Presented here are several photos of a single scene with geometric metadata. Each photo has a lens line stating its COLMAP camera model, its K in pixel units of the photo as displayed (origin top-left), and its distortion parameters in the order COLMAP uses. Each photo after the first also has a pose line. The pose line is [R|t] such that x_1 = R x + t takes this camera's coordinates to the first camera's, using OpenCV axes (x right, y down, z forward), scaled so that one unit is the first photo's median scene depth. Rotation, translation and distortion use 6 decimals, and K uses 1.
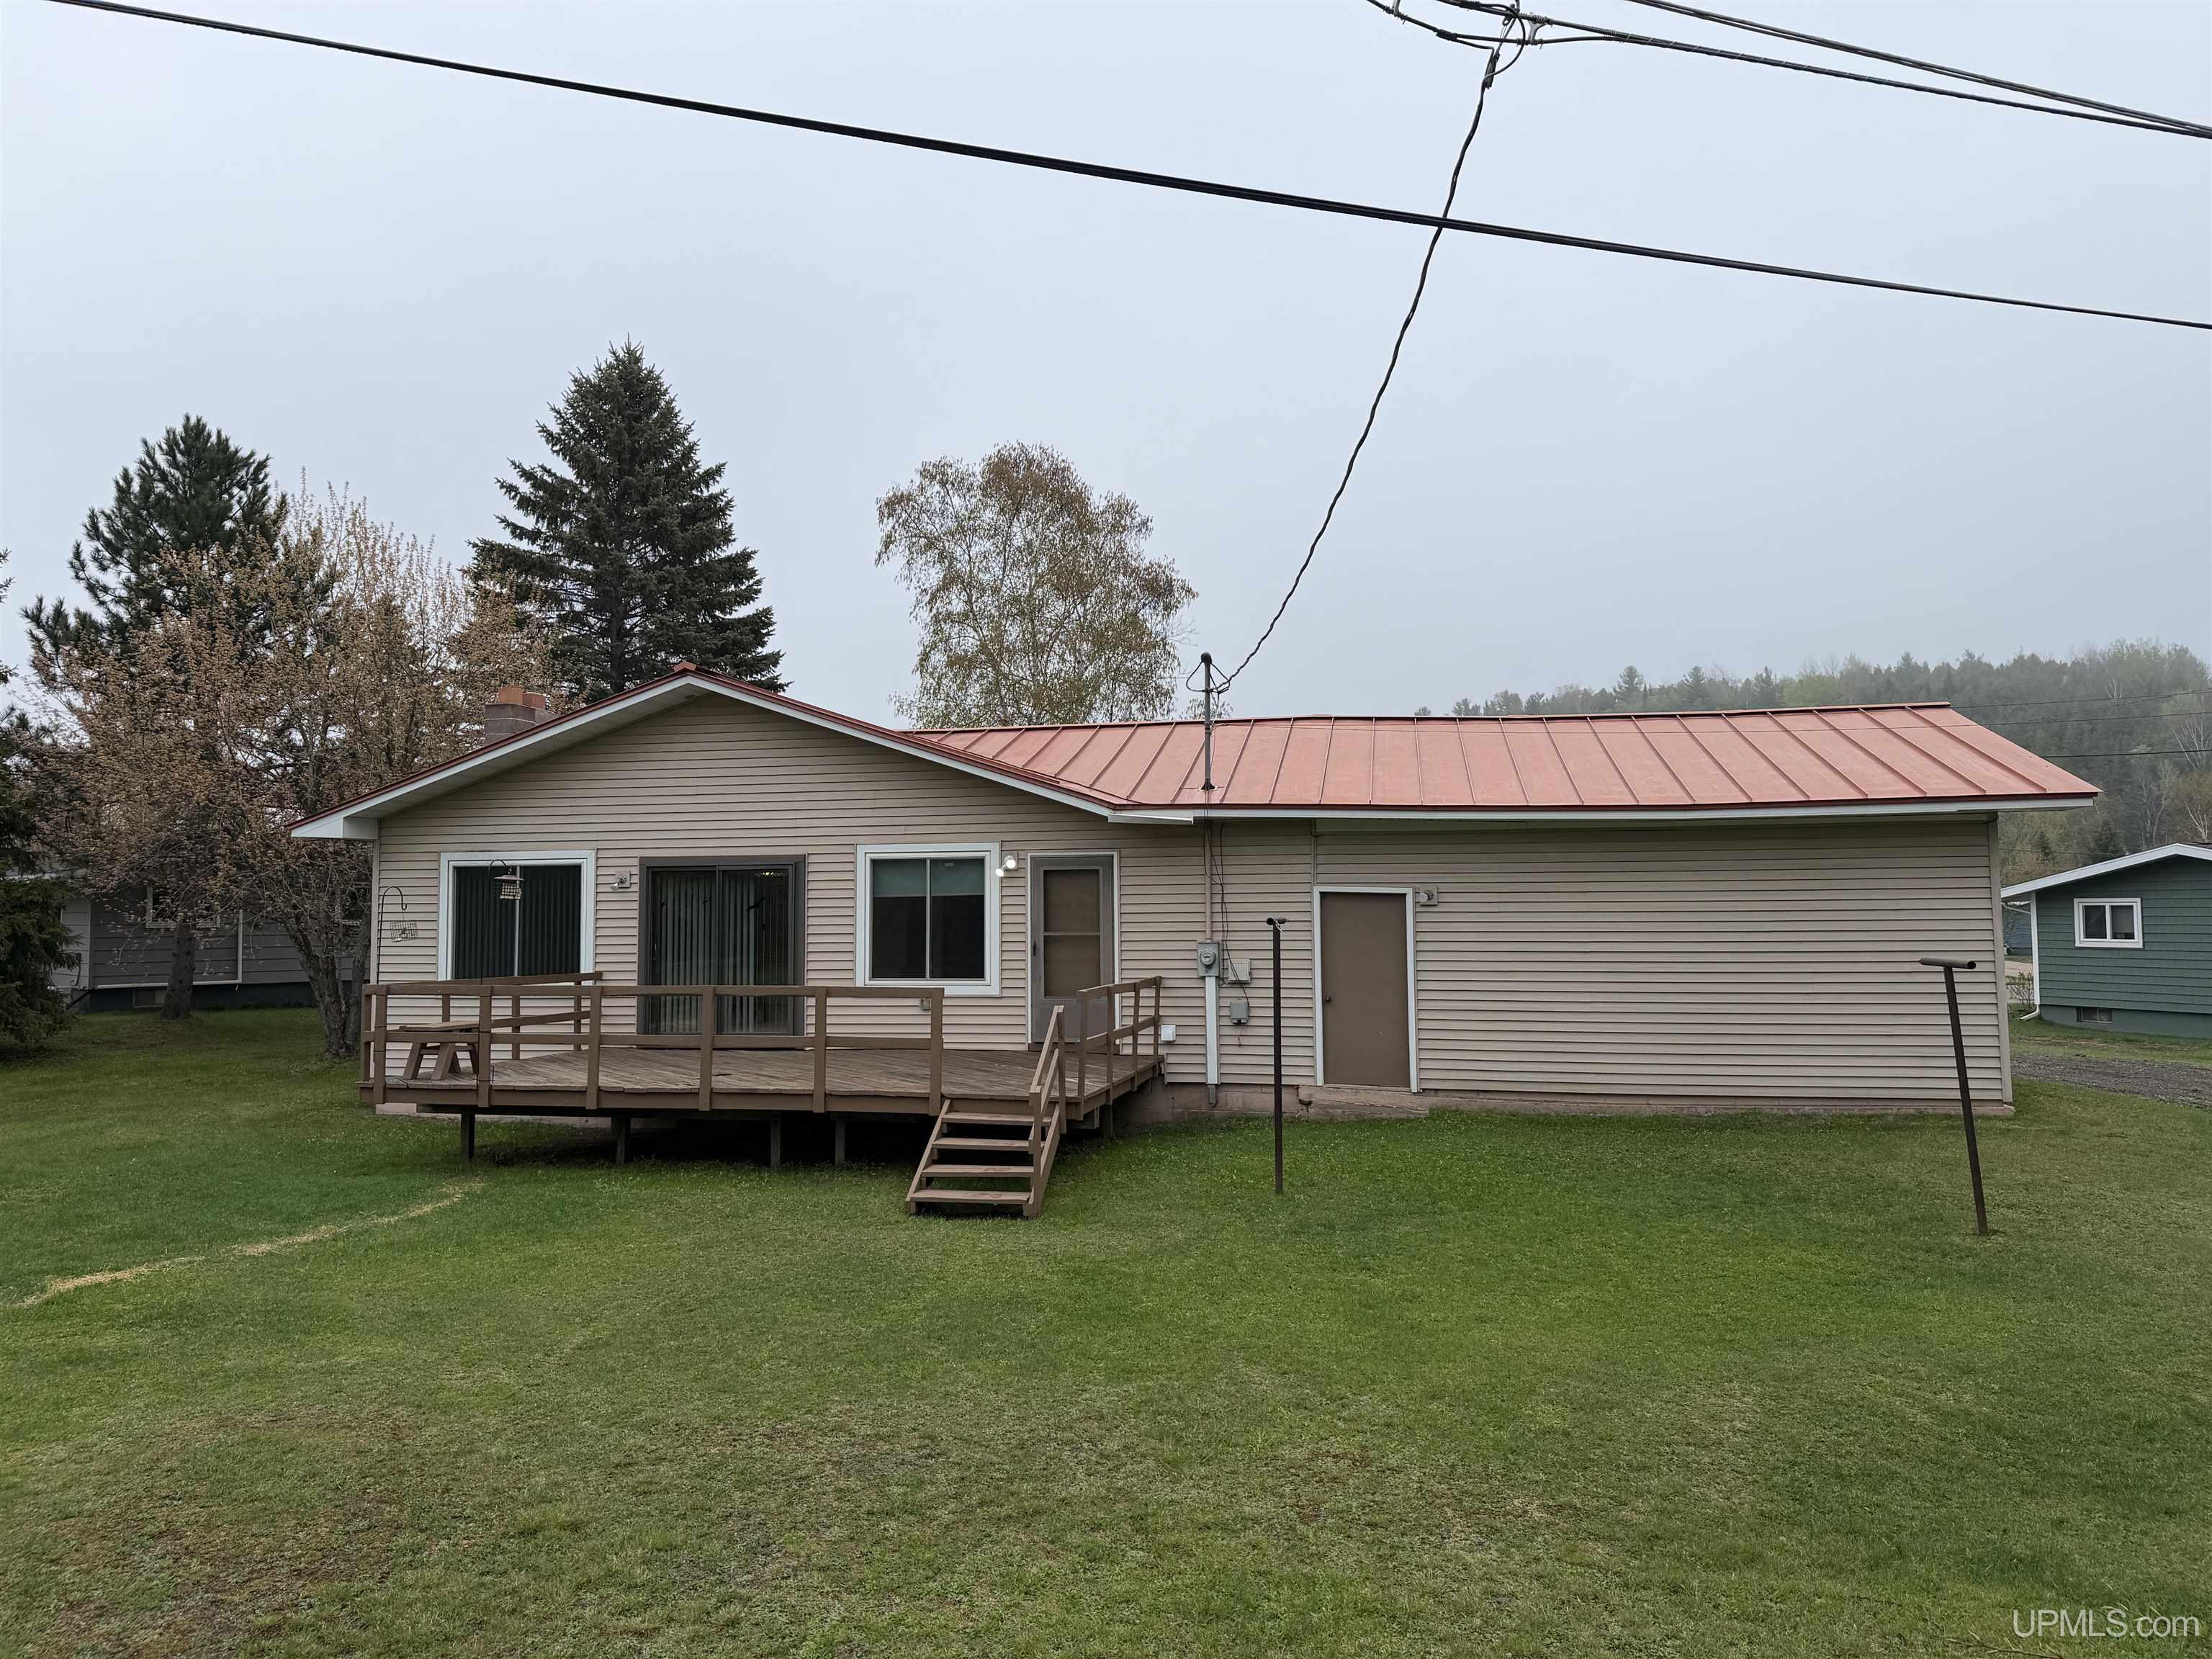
lens RADIAL K [[1528.1, 0, 1106.0], [0, 1528.1, 829.5], [0, 0, 1]] dist [0.059054, -0.000149]
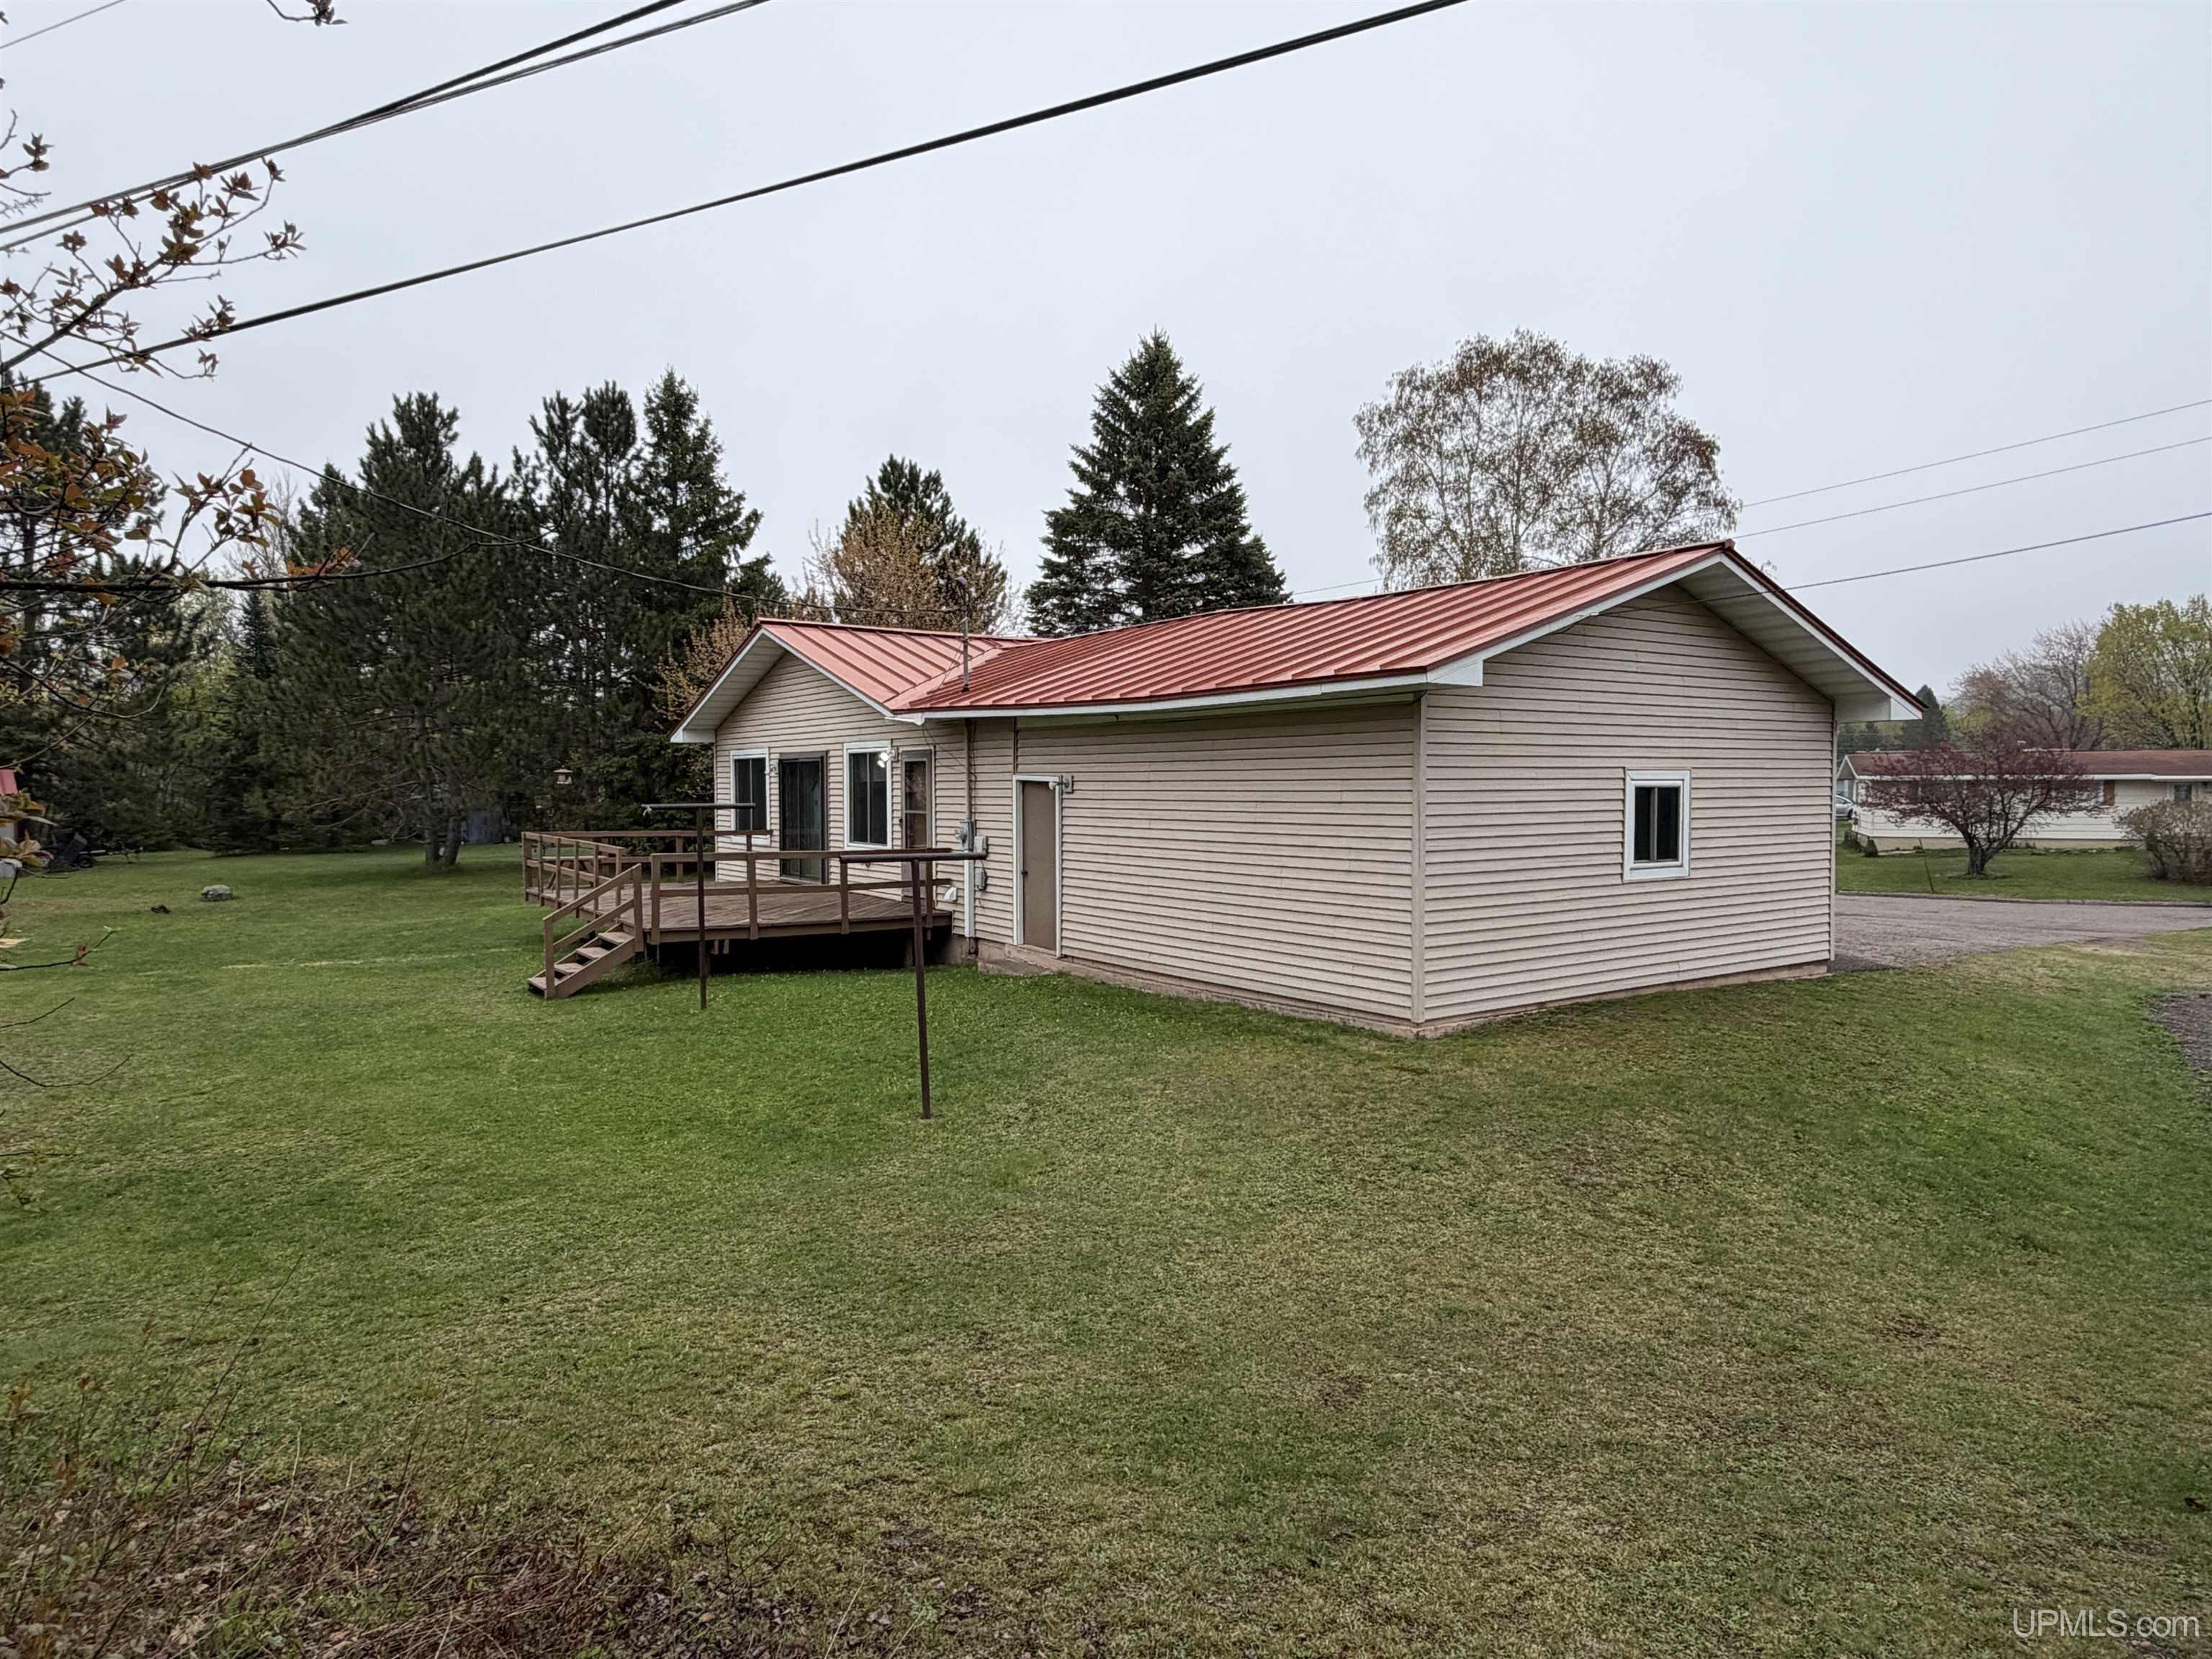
lens RADIAL K [[1380.3, 0, 1106.0], [0, 1380.3, 829.5], [0, 0, 1]] dist [-0.002722, -0.000203]
pose [[0.734868, 0.028968, -0.677592, 0.828138], [0.027850, 0.996956, 0.072826, 0.003796], [0.677638, -0.072389, 0.731824, 0.257776]]
